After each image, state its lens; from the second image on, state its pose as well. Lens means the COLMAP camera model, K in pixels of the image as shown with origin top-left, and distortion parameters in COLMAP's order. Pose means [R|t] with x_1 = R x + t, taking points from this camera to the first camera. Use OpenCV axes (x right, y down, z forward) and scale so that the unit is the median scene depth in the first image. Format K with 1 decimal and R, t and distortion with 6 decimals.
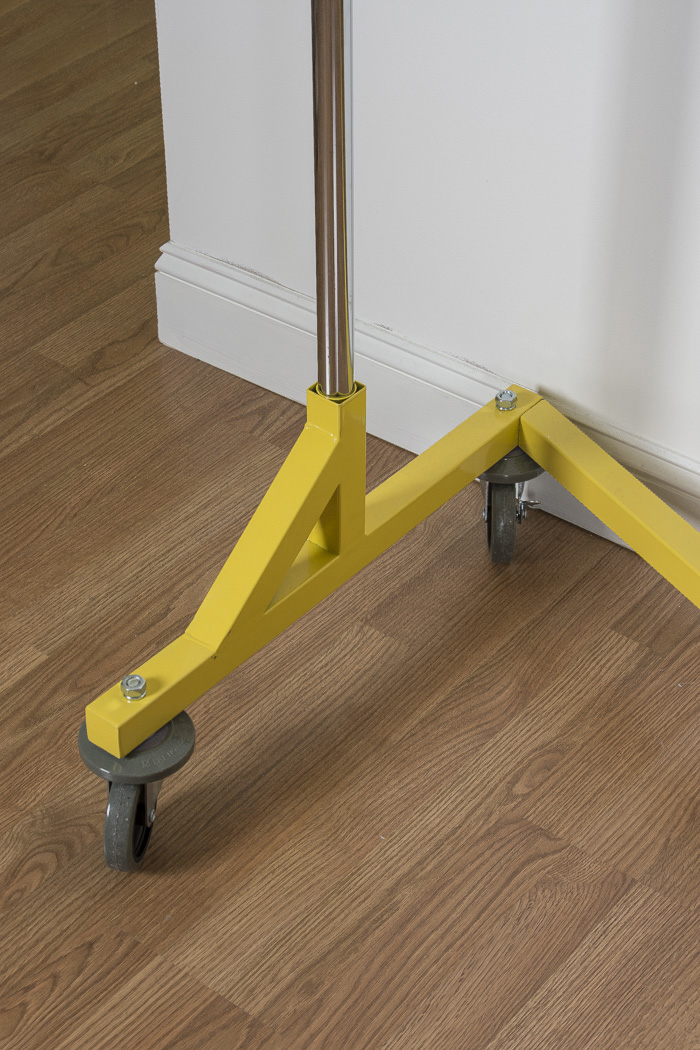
lens RADIAL K [[2187.1, 0, 350.0], [0, 2187.1, 525.0], [0, 0, 1]] dist [0.044182, 0.312769]
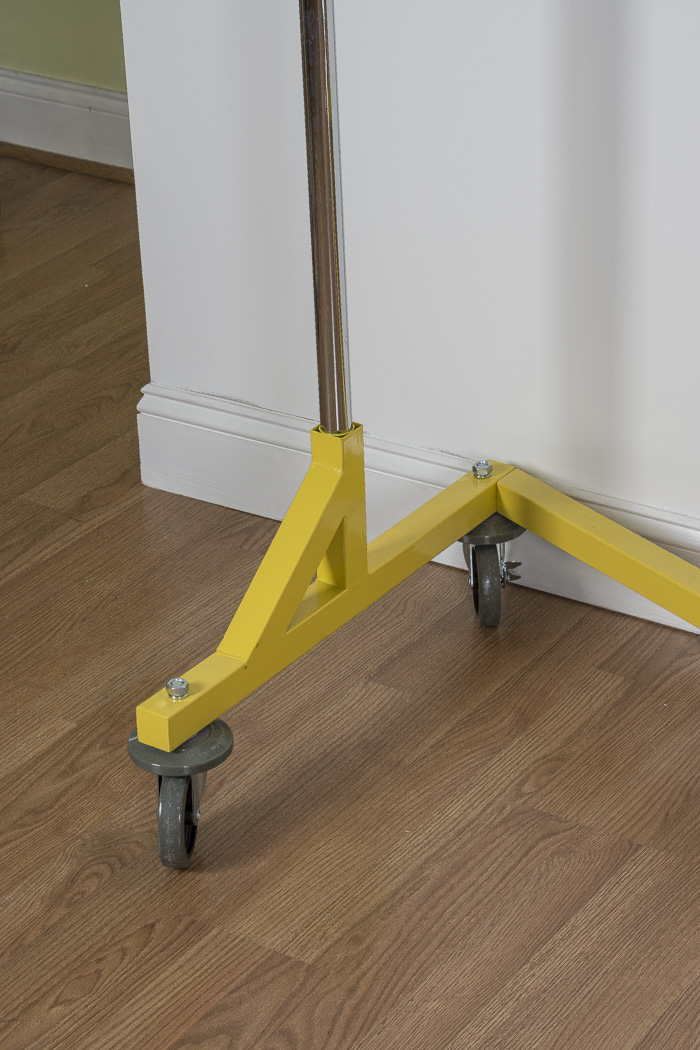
lens RADIAL K [[2654.4, 0, 350.0], [0, 2654.4, 525.0], [0, 0, 1]] dist [0.135519, 0.068633]
pose [[0.996740, -0.064169, 0.048907, -0.067140], [0.072205, 0.979927, -0.185821, 0.232437], [-0.036001, 0.188746, 0.981366, -0.320140]]
